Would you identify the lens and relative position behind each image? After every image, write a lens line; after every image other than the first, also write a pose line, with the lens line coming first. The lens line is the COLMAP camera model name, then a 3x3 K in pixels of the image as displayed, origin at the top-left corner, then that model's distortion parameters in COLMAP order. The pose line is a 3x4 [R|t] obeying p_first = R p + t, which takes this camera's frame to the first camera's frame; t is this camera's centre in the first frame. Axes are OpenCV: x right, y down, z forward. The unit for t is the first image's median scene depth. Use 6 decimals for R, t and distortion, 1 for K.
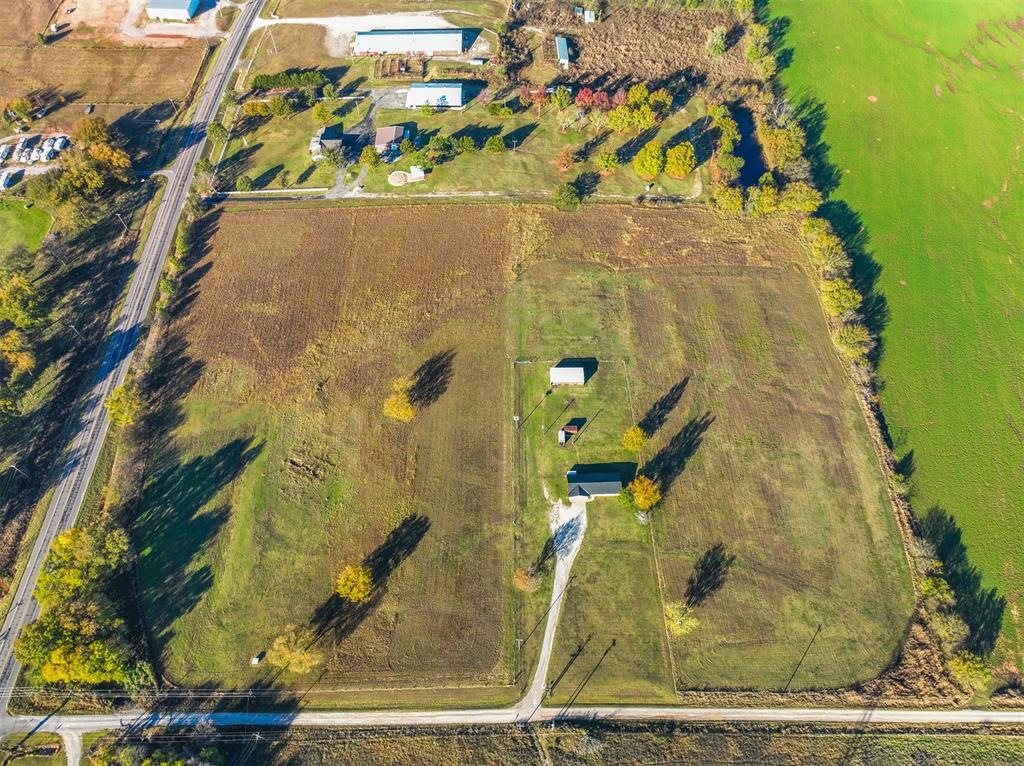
lens RADIAL K [[718.4, 0, 512.5], [0, 718.4, 387.5], [0, 0, 1]] dist [-0.003349, 0.022045]
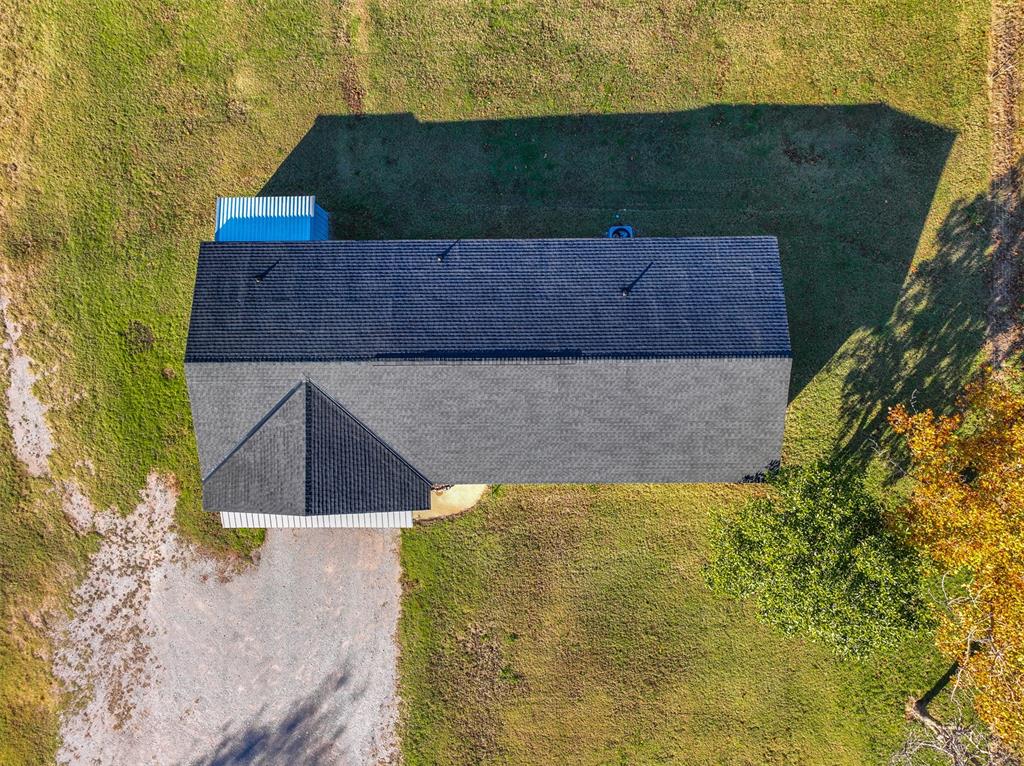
lens RADIAL K [[714.0, 0, 512.0], [0, 714.0, 383.0], [0, 0, 1]] dist [-0.024516, 0.000207]
pose [[0.999683, 0.022635, -0.011050, 0.118581], [-0.012800, 0.834340, 0.551102, 0.086729], [0.021694, -0.550786, 0.834365, 0.926540]]
